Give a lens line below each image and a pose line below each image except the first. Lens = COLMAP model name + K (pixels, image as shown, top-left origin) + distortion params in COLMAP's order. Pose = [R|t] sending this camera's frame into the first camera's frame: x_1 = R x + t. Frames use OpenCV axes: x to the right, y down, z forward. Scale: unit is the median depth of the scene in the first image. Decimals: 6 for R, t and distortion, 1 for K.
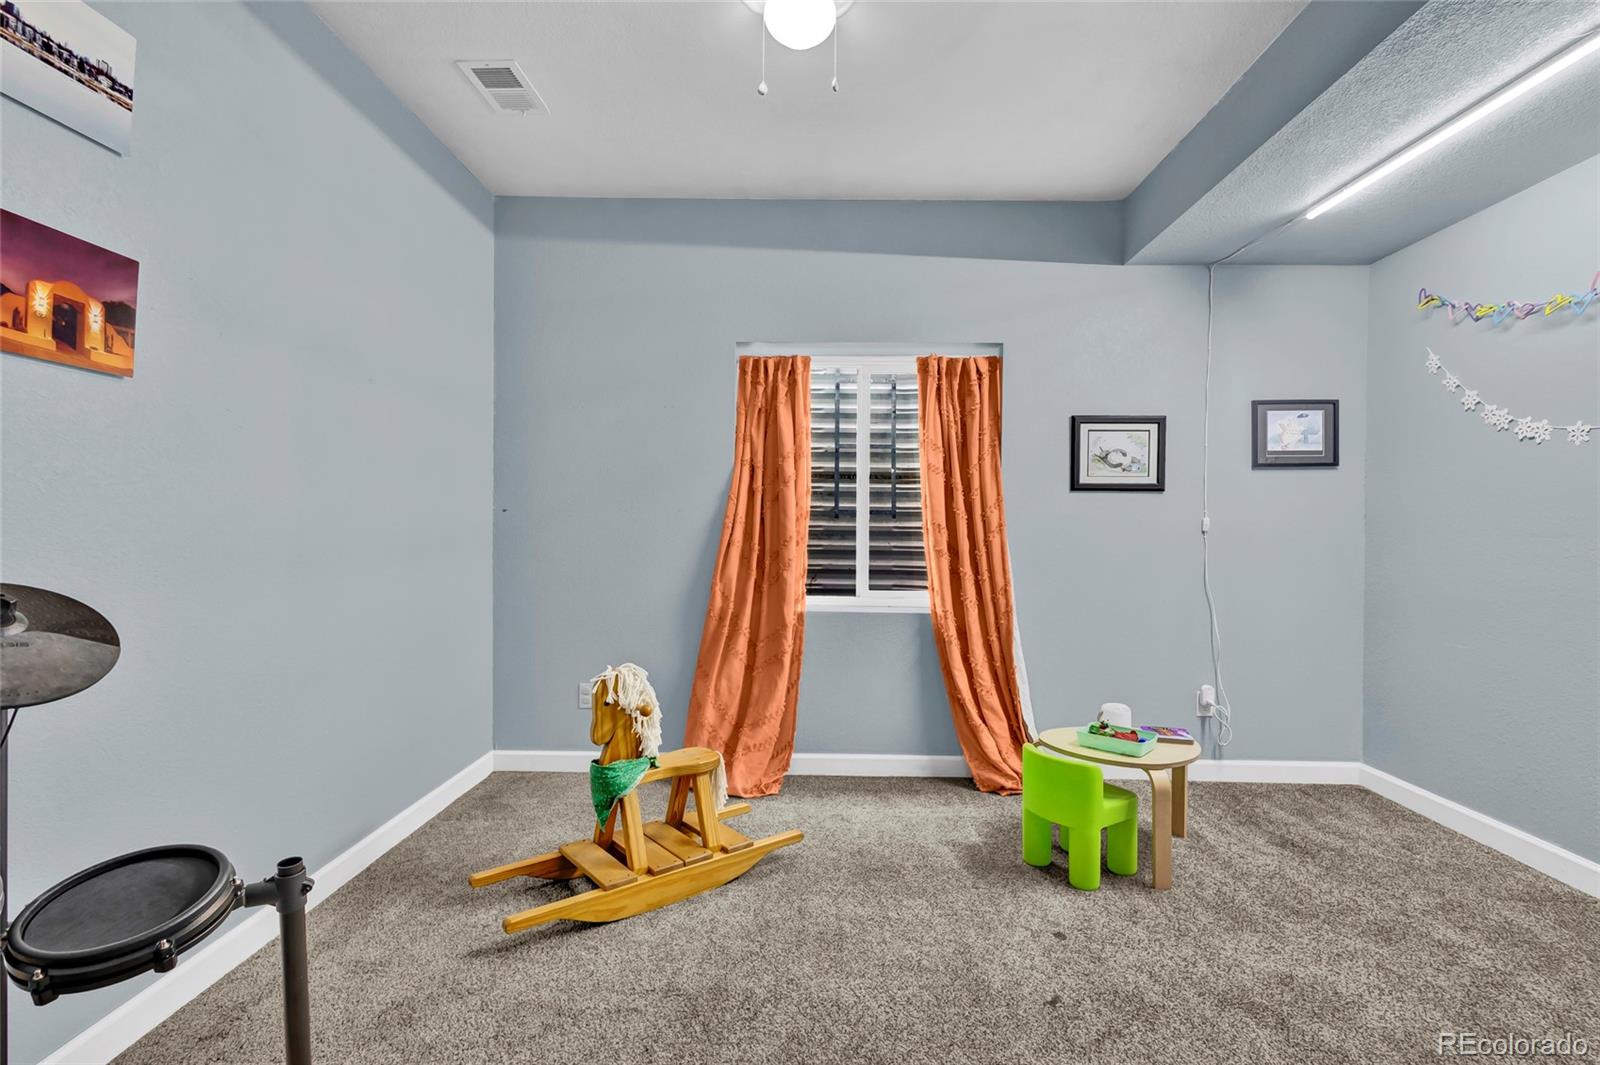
lens RADIAL K [[758.8, 0, 803.3], [0, 758.8, 539.8], [0, 0, 1]] dist [0.016210, -0.005918]
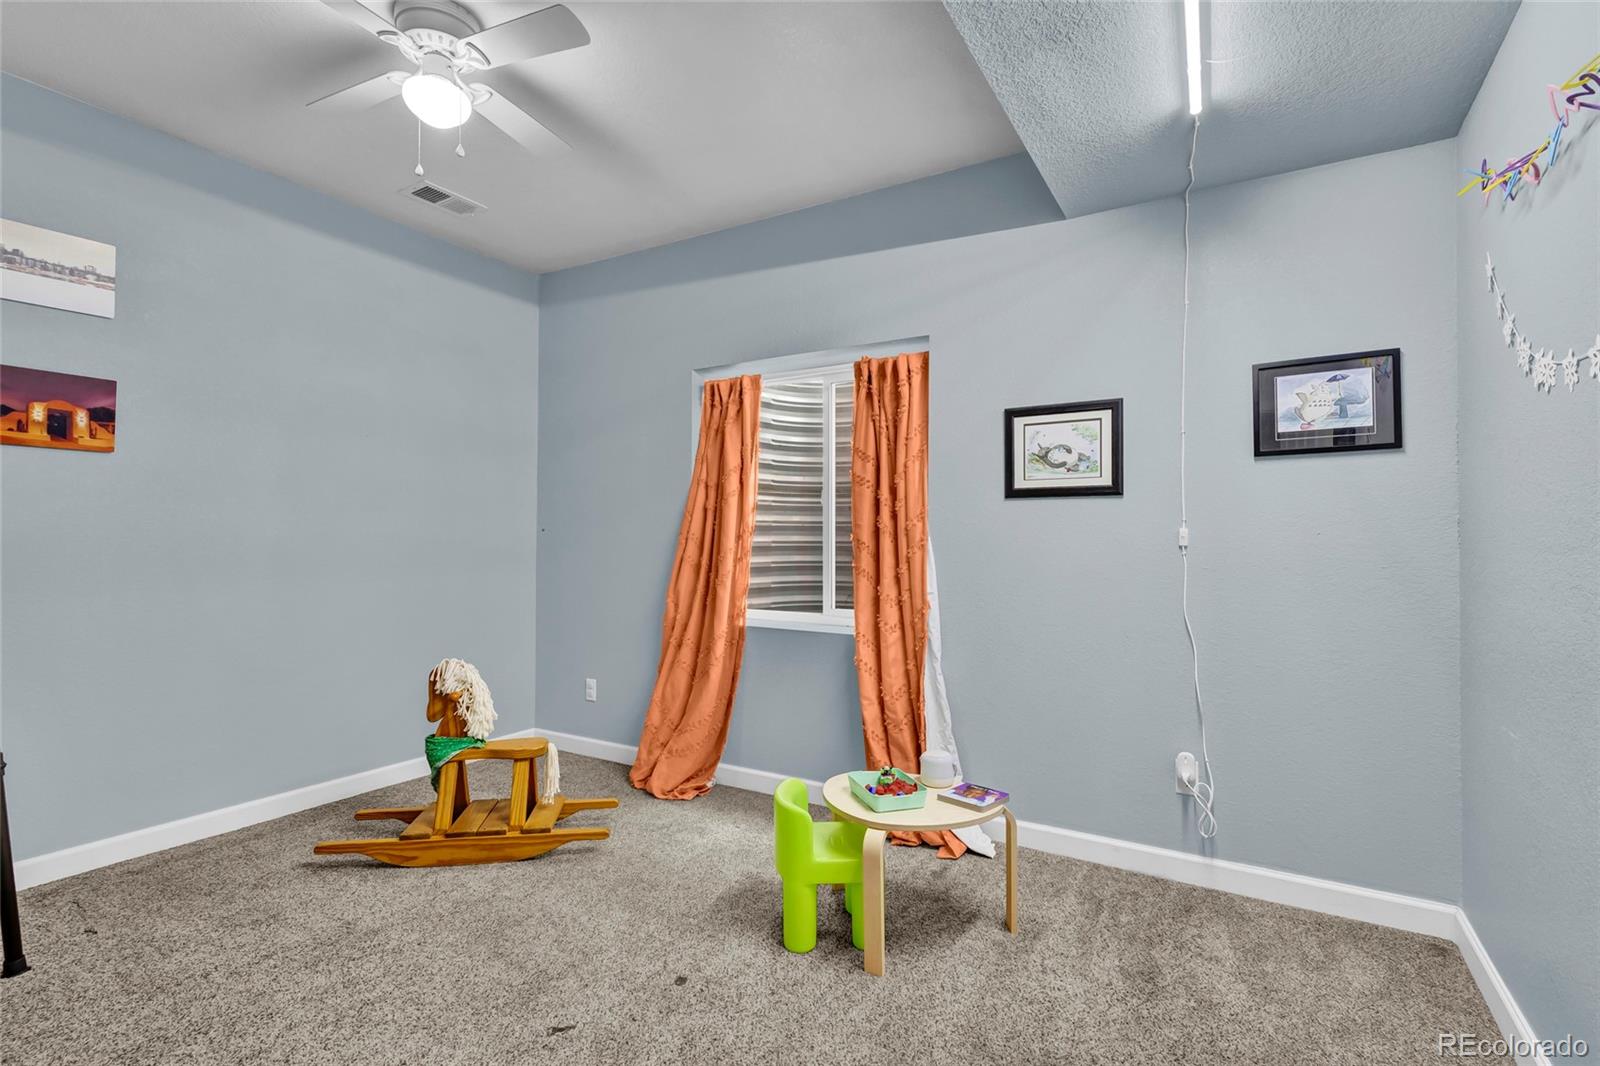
lens RADIAL K [[758.8, 0, 806.8], [0, 758.8, 539.0], [0, 0, 1]] dist [0.016210, -0.005918]
pose [[0.863234, -0.007210, -0.504753, 0.590061], [-0.005366, 0.999710, -0.023458, 0.001671], [0.504776, 0.022958, 0.862945, 0.165534]]
